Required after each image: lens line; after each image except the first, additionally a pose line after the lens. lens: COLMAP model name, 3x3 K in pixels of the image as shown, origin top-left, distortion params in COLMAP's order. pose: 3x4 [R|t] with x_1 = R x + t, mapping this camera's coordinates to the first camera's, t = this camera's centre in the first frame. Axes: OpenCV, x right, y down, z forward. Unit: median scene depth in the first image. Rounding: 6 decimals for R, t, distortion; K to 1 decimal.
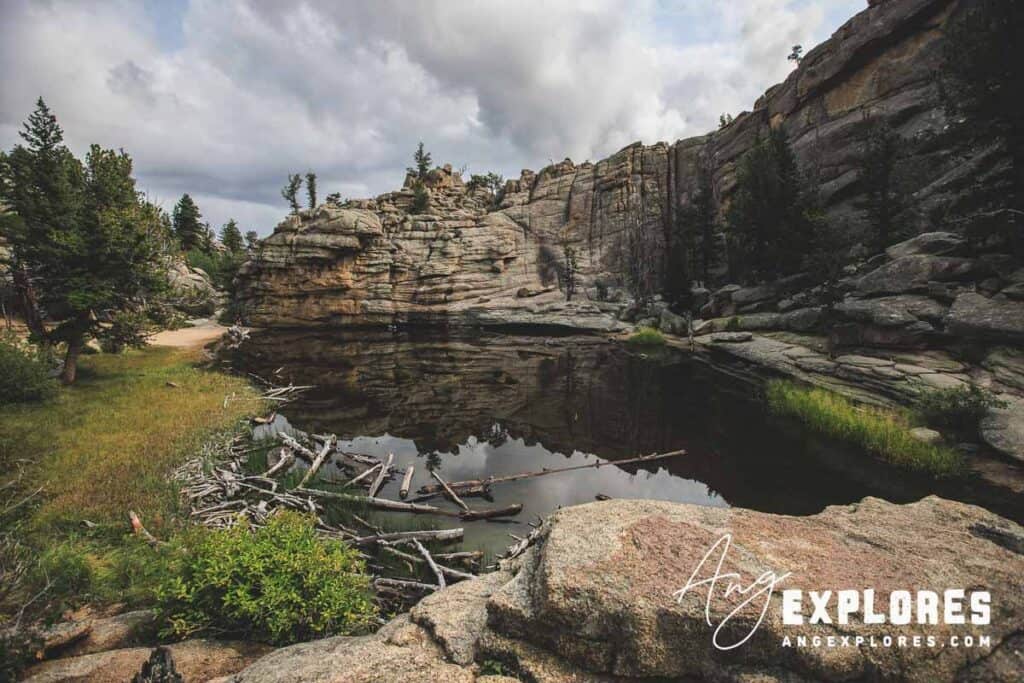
lens RADIAL K [[470.7, 0, 515.4], [0, 470.7, 330.6], [0, 0, 1]] dist [-0.040707, 0.014825]
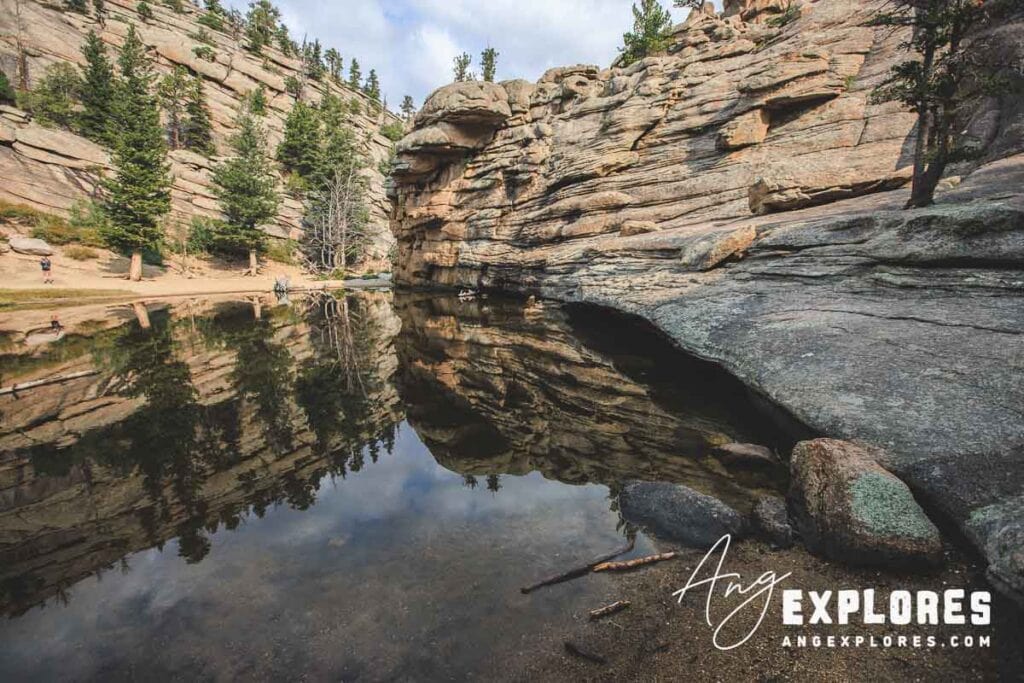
lens RADIAL K [[470.7, 0, 507.2], [0, 470.7, 339.8], [0, 0, 1]] dist [-0.040707, 0.014825]
pose [[0.553386, 0.142143, -0.820706, 0.167429], [-0.082361, 0.989840, 0.115902, -0.019349], [0.828843, 0.003455, 0.559471, 0.719509]]
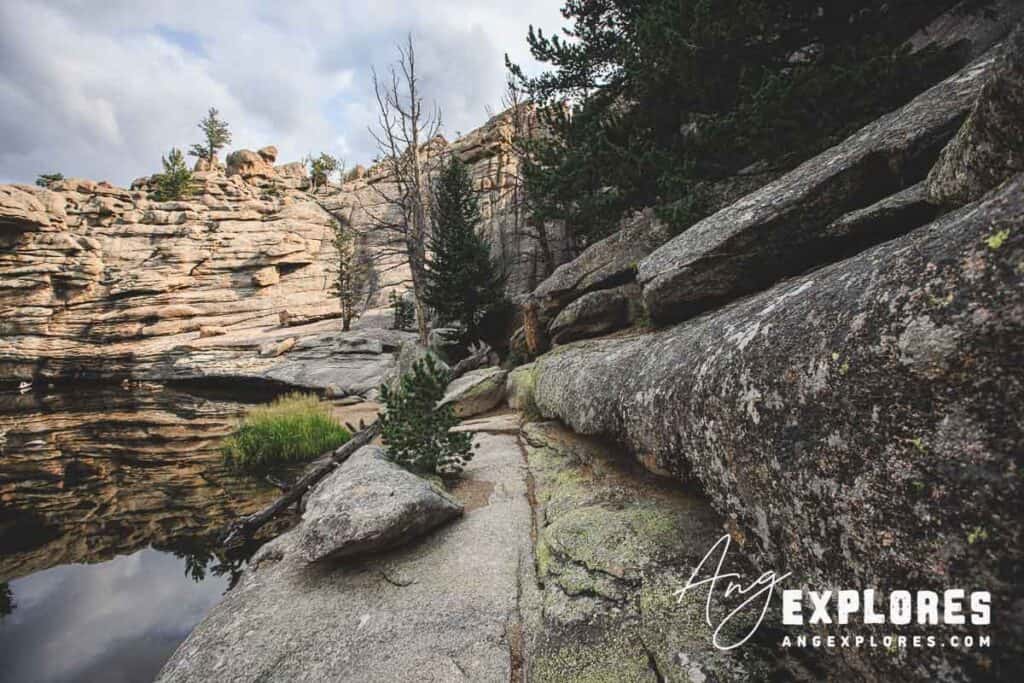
lens RADIAL K [[470.7, 0, 511.8], [0, 470.7, 342.9], [0, 0, 1]] dist [-0.040707, 0.014825]
pose [[0.999528, -0.015487, 0.026550, 0.269031], [0.017195, 0.997715, -0.065337, -0.011837], [-0.025477, 0.065763, 0.997510, 0.435977]]
